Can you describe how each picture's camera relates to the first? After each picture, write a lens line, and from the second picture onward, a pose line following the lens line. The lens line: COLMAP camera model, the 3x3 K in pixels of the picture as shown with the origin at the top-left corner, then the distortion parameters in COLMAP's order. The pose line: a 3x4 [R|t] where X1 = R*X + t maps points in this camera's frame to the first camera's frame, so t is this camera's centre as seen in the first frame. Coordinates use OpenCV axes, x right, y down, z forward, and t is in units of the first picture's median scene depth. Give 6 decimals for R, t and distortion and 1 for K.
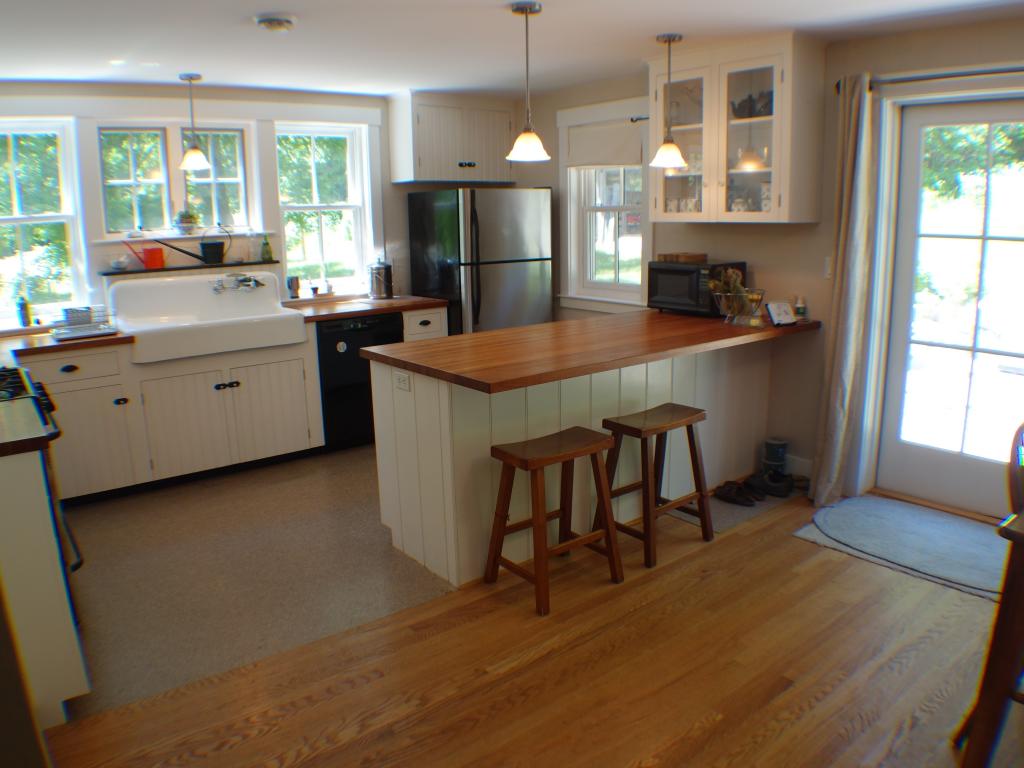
lens RADIAL K [[748.0, 0, 512.0], [0, 748.0, 384.0], [0, 0, 1]] dist [-0.147479, 0.014756]
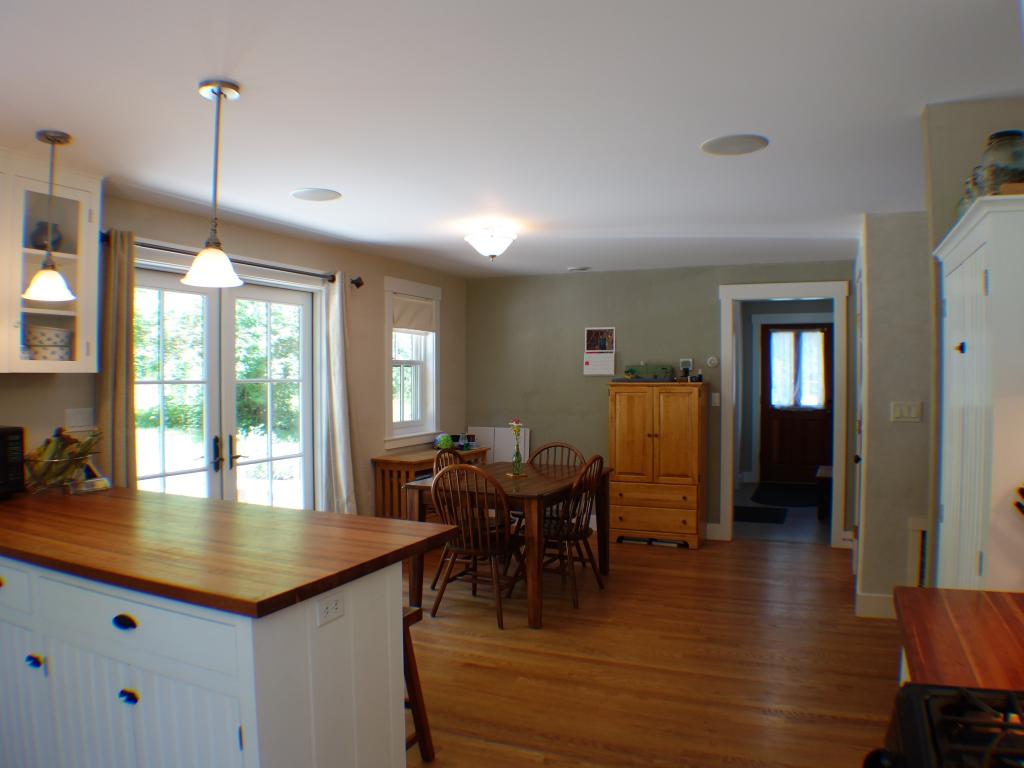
lens RADIAL K [[748.0, 0, 512.0], [0, 748.0, 384.0], [0, 0, 1]] dist [-0.147479, 0.014756]
pose [[-0.469921, 0.006111, 0.882687, -0.952961], [0.196865, 0.975515, 0.098053, -0.274835], [-0.860476, 0.219847, -0.459618, 1.373576]]
